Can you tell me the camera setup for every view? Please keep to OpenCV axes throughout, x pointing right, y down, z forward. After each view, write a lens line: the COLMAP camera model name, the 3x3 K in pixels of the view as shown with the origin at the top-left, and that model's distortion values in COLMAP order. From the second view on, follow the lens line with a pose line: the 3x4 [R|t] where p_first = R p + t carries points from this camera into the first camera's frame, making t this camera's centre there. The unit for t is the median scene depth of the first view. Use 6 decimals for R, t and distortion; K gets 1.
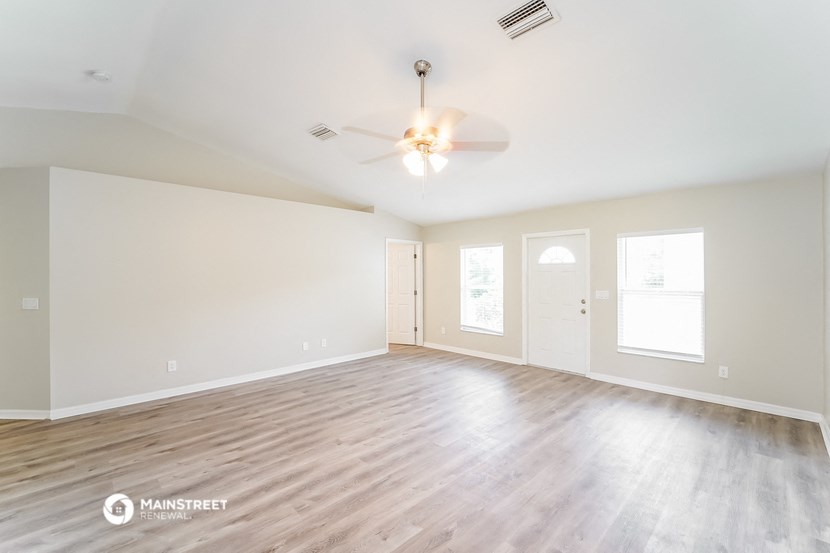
lens RADIAL K [[338.7, 0, 415.0], [0, 338.7, 276.5], [0, 0, 1]] dist [-0.027570, -0.000231]
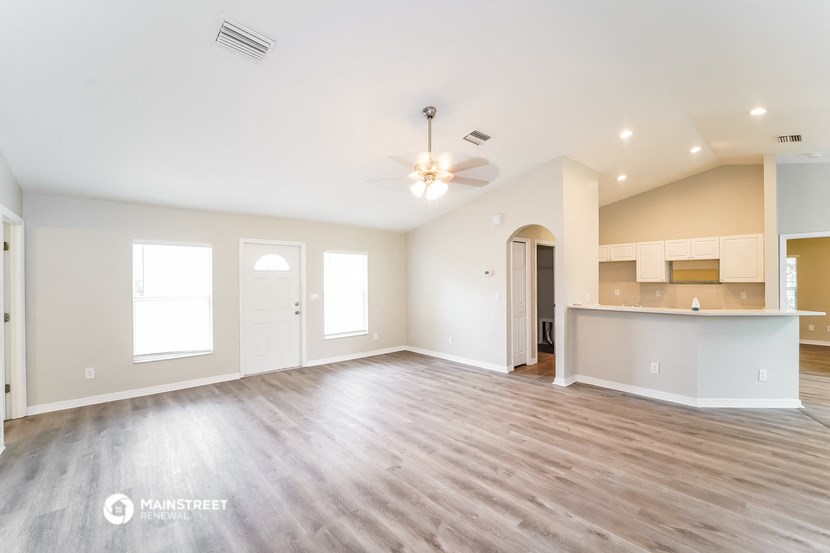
lens RADIAL K [[338.7, 0, 415.0], [0, 338.7, 276.5], [0, 0, 1]] dist [-0.027570, -0.000231]
pose [[0.088529, 0.012545, 0.995995, -0.794539], [0.012103, 0.999833, -0.013669, 0.000205], [-0.996000, 0.013265, 0.088362, 0.614404]]
